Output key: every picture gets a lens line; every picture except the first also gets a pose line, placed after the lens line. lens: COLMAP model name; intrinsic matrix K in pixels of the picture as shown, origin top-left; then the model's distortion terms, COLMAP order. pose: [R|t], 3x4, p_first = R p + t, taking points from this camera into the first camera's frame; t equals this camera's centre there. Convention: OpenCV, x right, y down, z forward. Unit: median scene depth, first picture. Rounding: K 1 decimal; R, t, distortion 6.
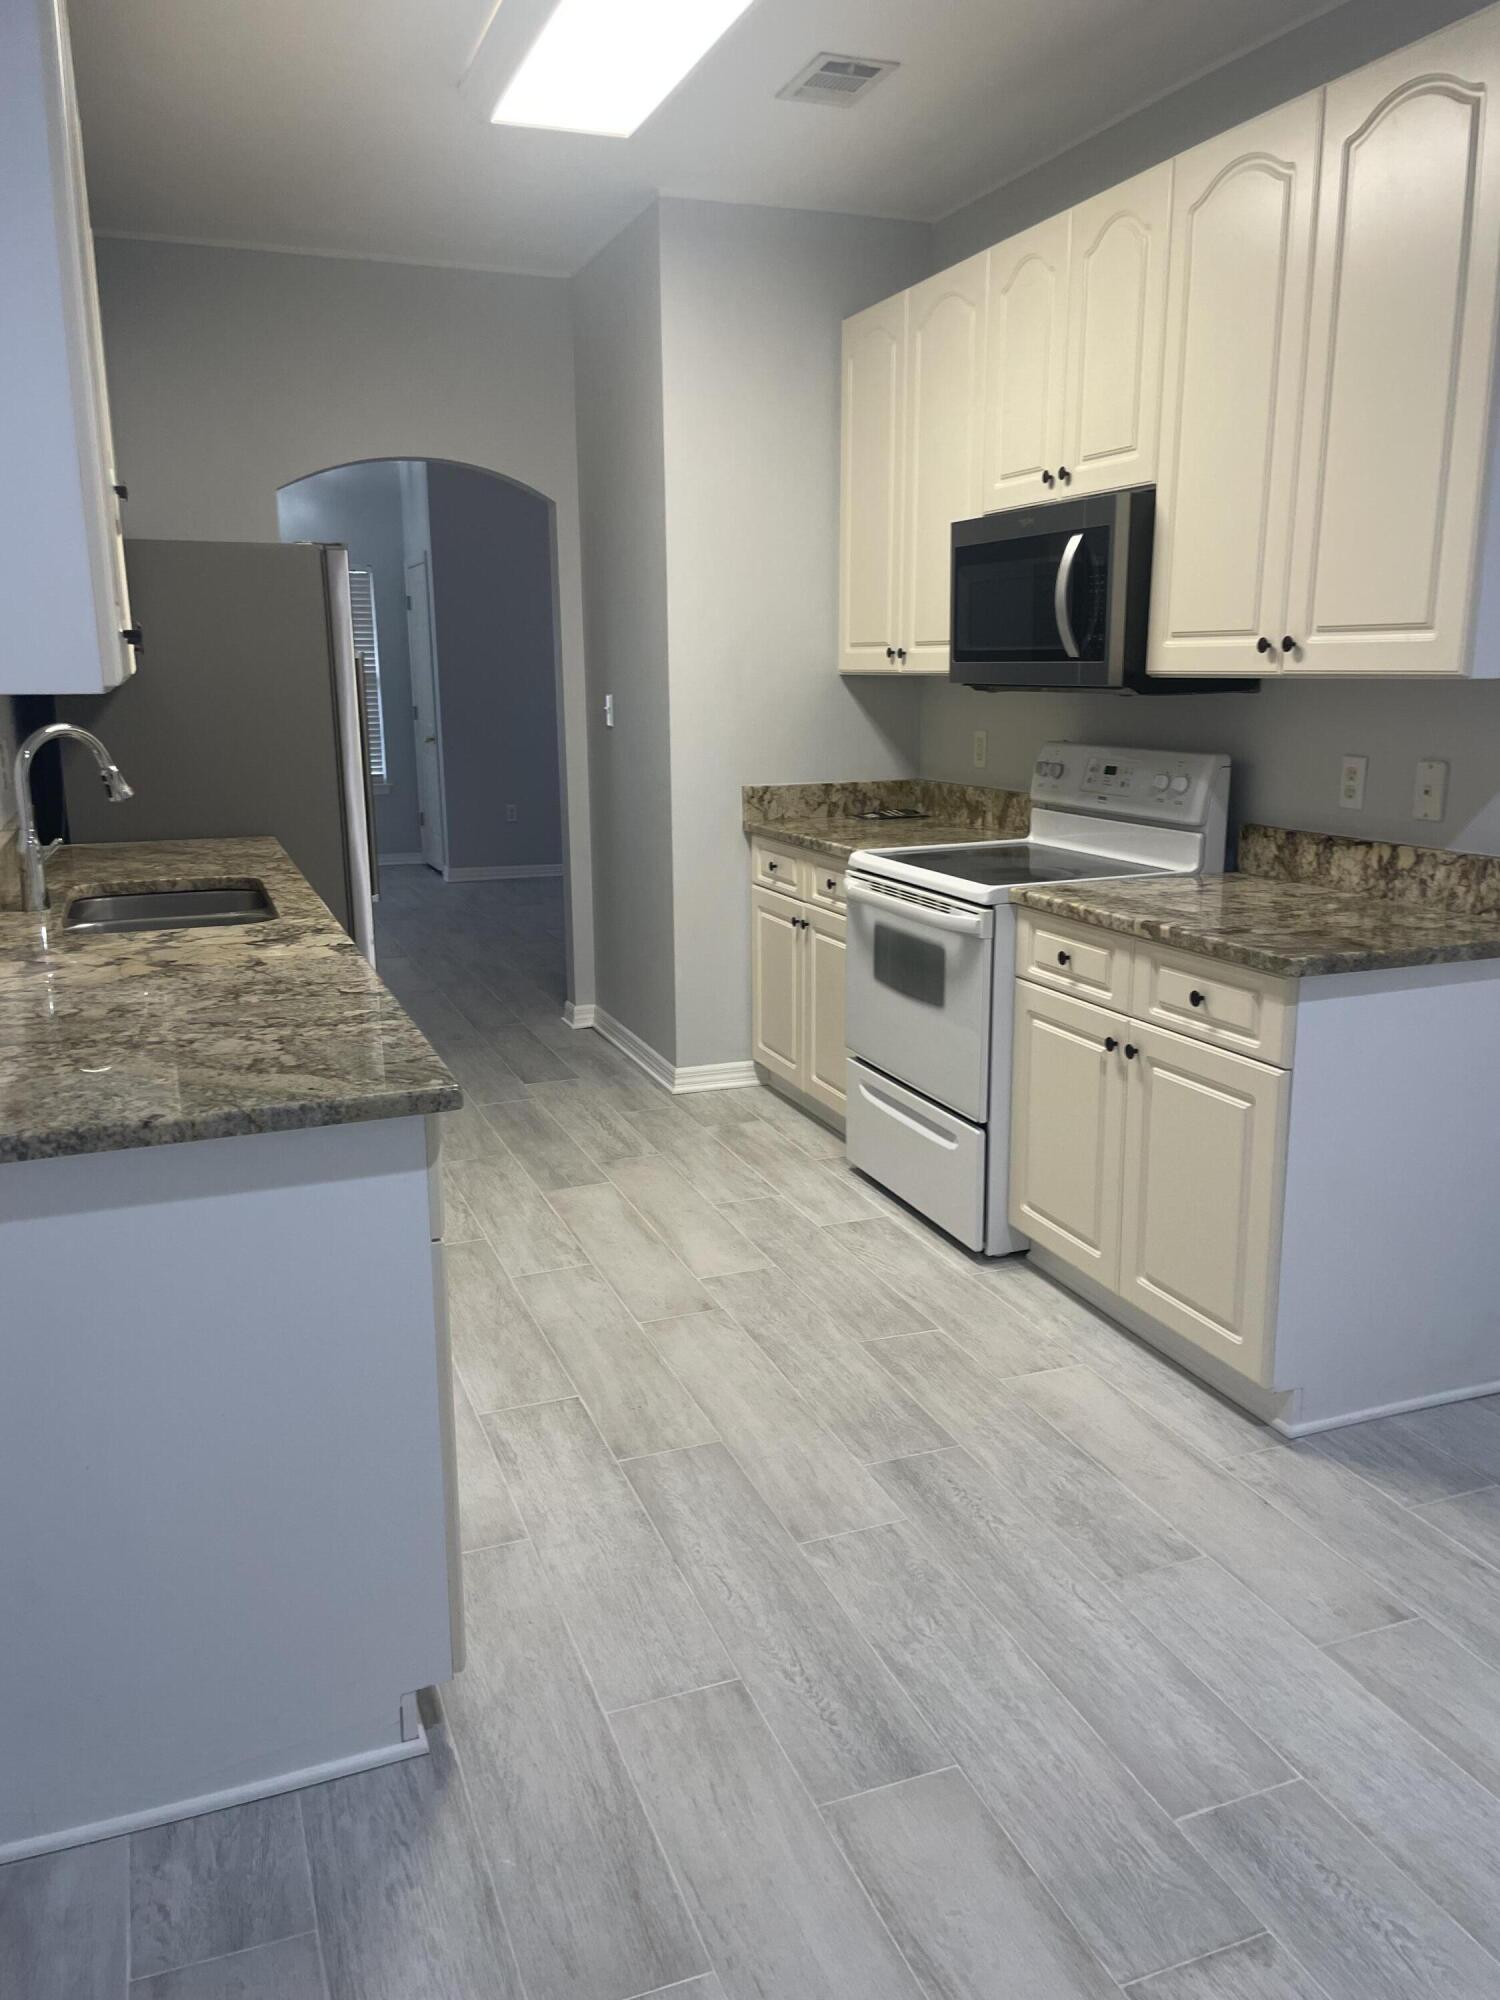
lens RADIAL K [[1497.3, 0, 755.1], [0, 1497.3, 1009.2], [0, 0, 1]] dist [0.107260, -0.149394]
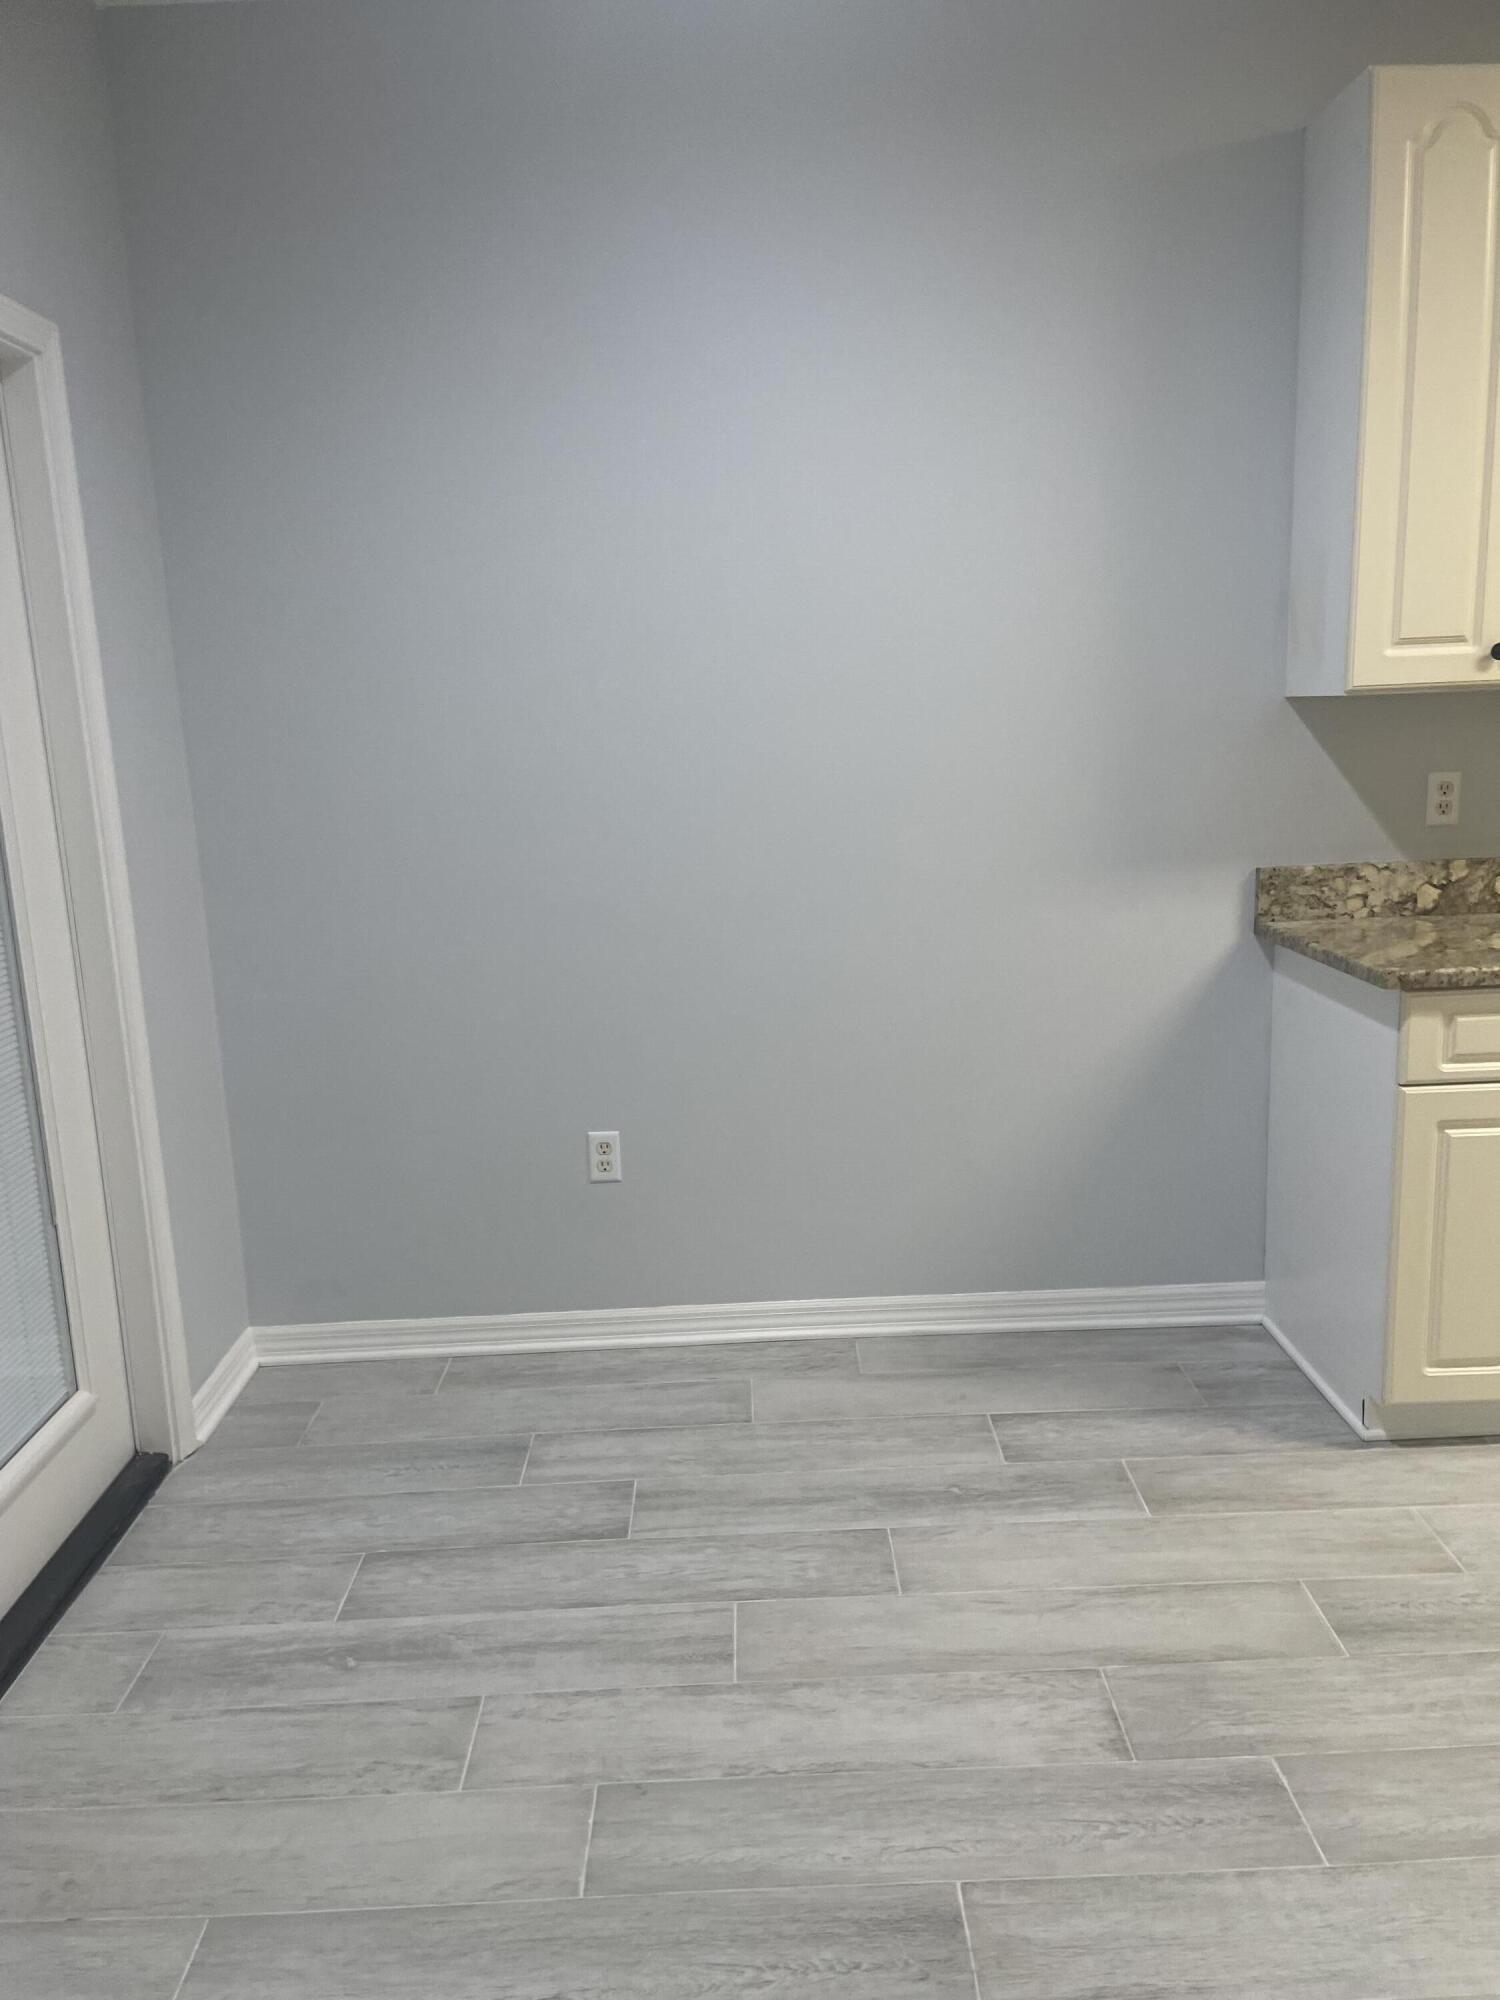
lens RADIAL K [[1497.3, 0, 755.1], [0, 1497.3, 1009.2], [0, 0, 1]] dist [0.107260, -0.149394]
pose [[-0.355715, 0.204658, -0.911911, 0.763449], [-0.167159, 0.946064, 0.277527, -0.123000], [0.919524, 0.251155, -0.302319, 0.511757]]
